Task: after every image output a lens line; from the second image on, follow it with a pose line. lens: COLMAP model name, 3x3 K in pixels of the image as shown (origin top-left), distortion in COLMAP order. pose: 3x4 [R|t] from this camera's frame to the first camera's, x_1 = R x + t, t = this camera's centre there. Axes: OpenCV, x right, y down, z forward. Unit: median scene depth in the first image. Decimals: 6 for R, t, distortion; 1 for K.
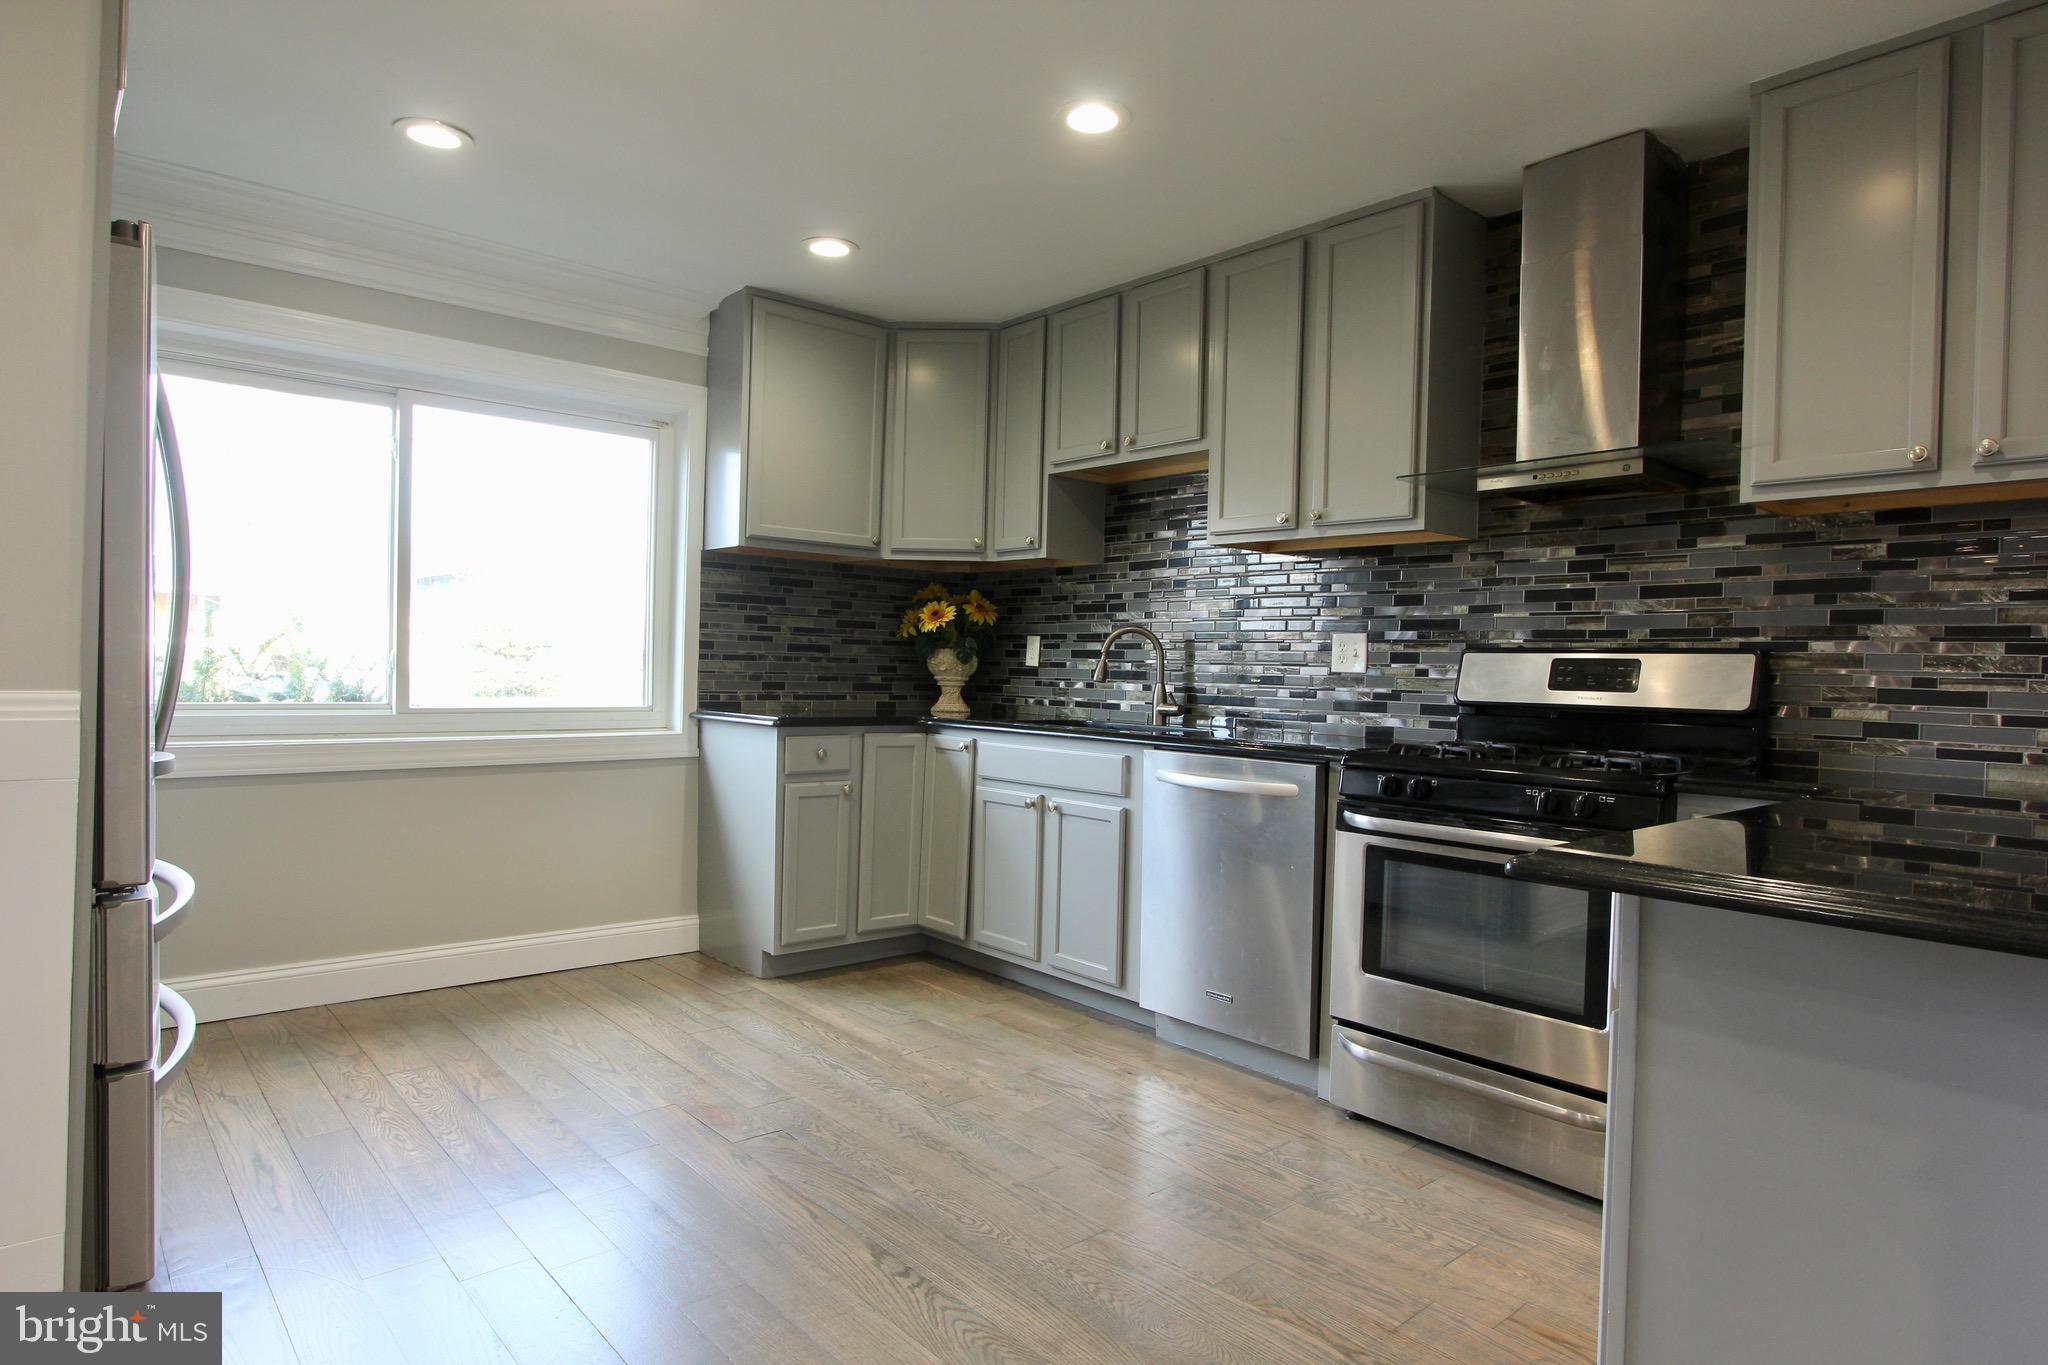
lens RADIAL K [[1146.7, 0, 1033.6], [0, 1146.7, 676.4], [0, 0, 1]] dist [-0.023097, 0.003567]
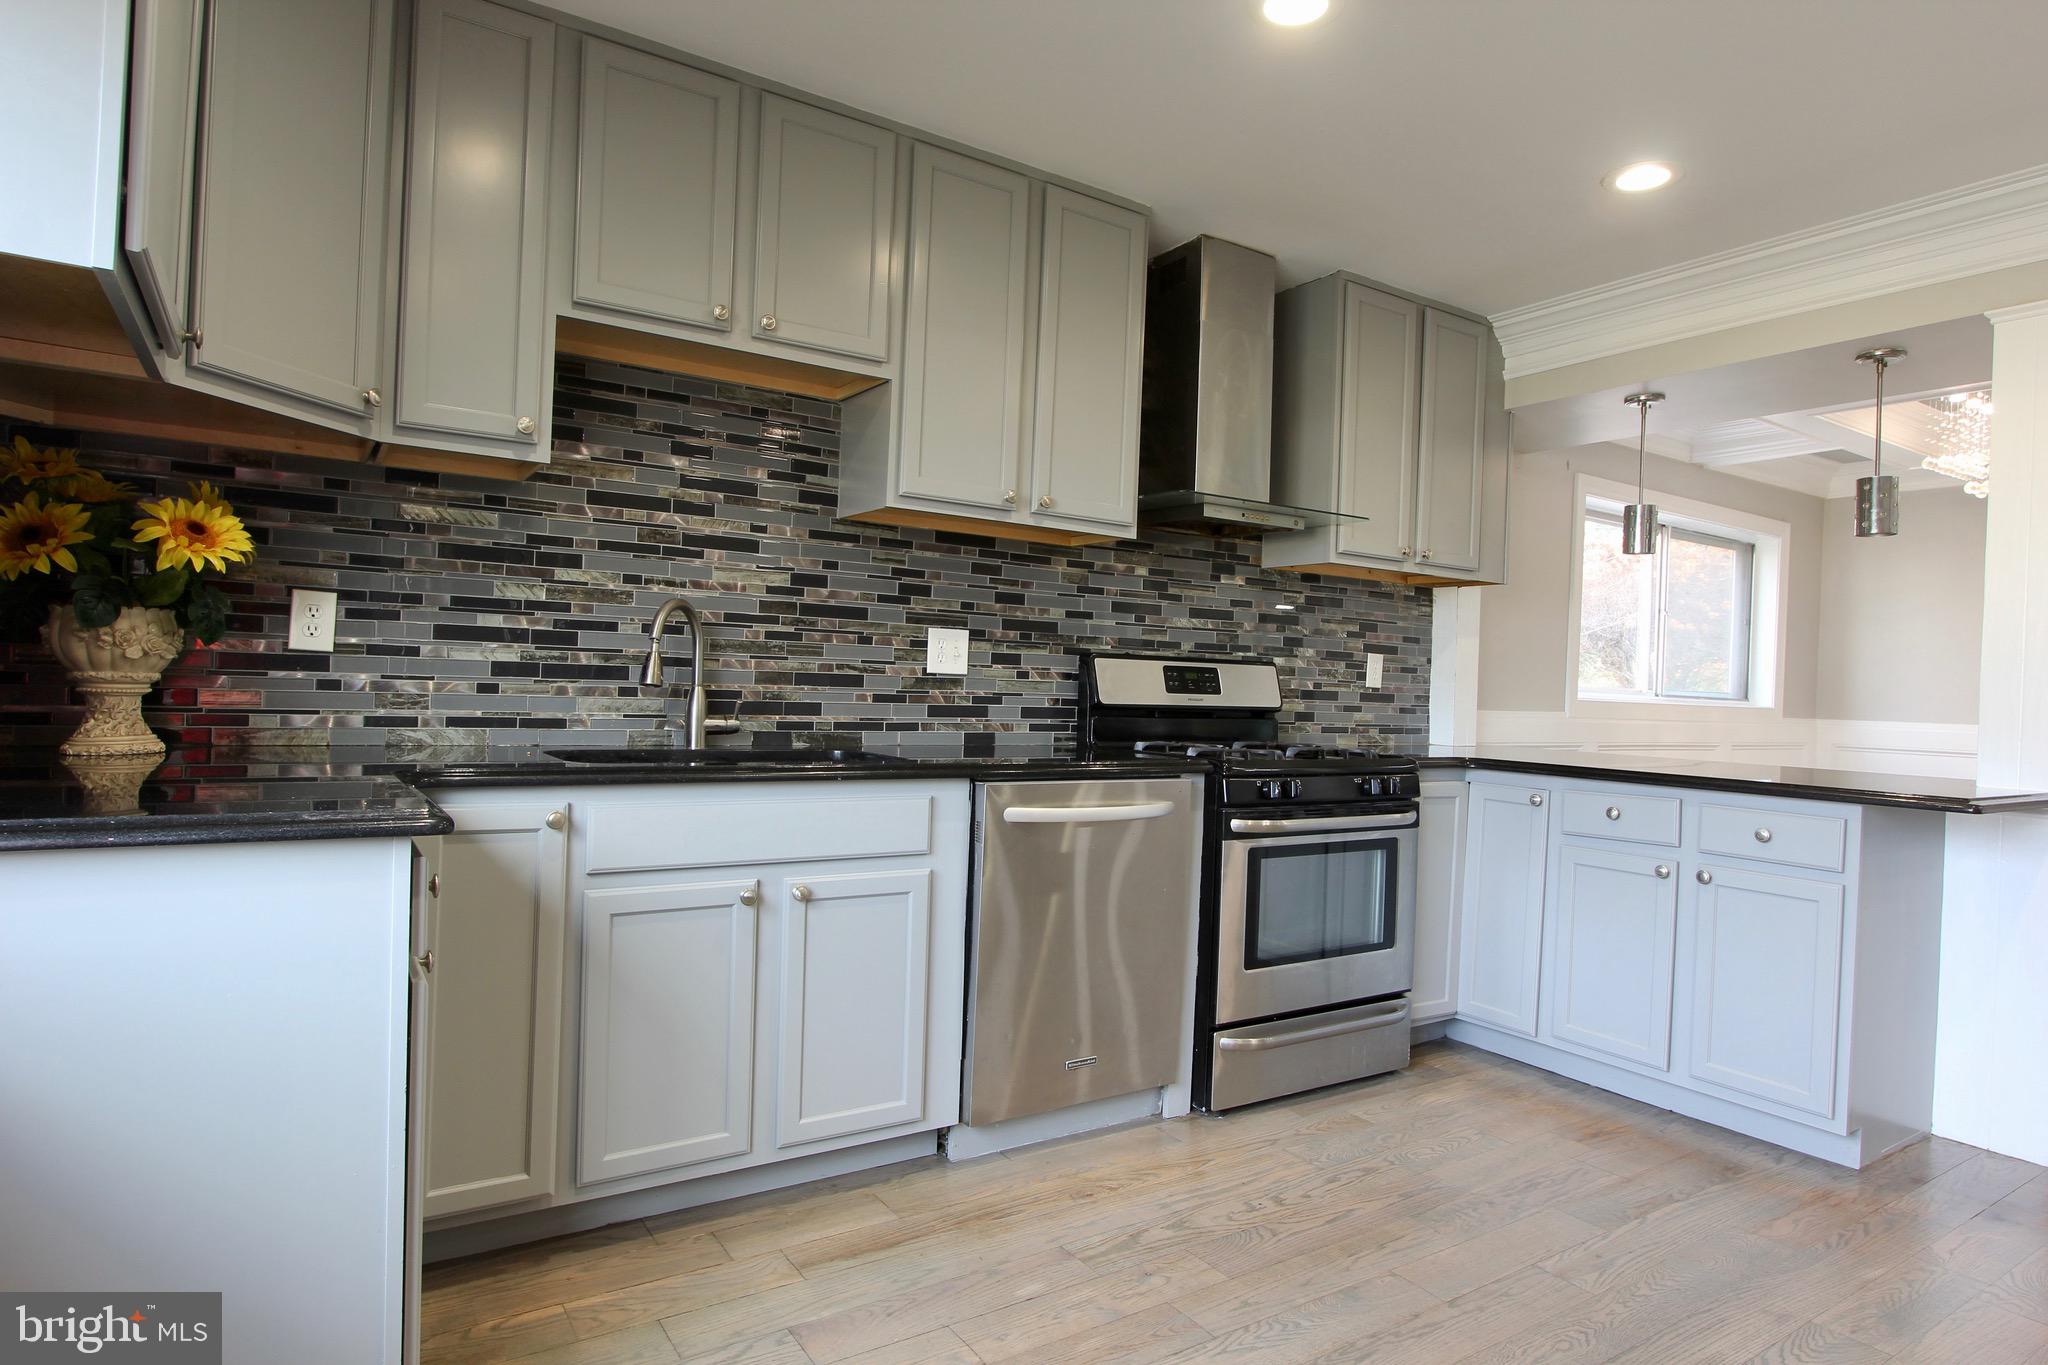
lens RADIAL K [[1146.7, 0, 1035.2], [0, 1146.7, 684.4], [0, 0, 1]] dist [-0.023097, 0.003567]
pose [[0.145269, -0.020878, 0.989172, -0.623370], [-0.023351, 0.999427, 0.024524, -0.019180], [-0.989117, -0.026660, 0.144698, 0.845687]]
